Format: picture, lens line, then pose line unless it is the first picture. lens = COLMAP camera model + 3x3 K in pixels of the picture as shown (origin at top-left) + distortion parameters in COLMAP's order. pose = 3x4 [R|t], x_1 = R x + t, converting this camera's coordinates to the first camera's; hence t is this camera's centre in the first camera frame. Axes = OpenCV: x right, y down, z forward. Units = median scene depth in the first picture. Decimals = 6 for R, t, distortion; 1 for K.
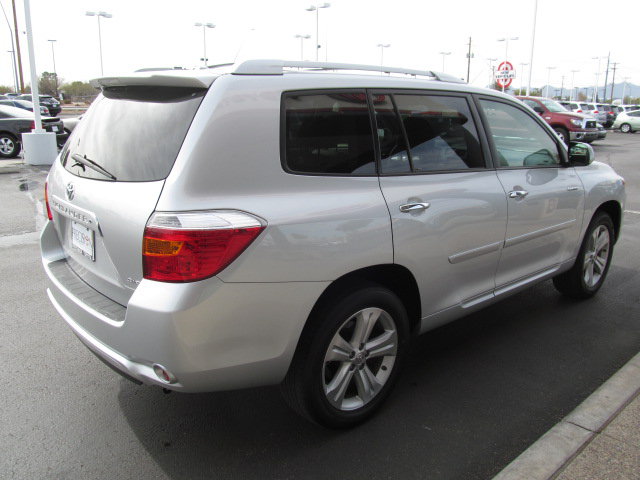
lens RADIAL K [[517.7, 0, 320.0], [0, 517.7, 240.0], [0, 0, 1]] dist [-0.033930, -0.000215]
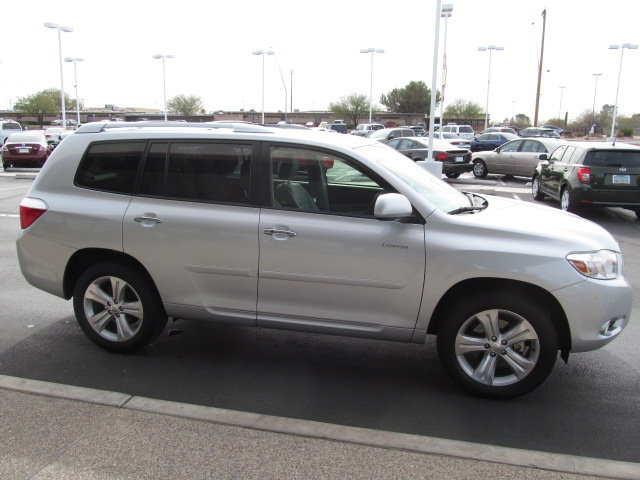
lens RADIAL K [[517.7, 0, 320.0], [0, 517.7, 240.0], [0, 0, 1]] dist [-0.033930, -0.000215]
pose [[0.588291, 0.166745, -0.791271, 1.636331], [-0.214379, 0.975657, 0.046215, -0.179741], [0.779715, 0.142444, 0.609716, 0.503683]]
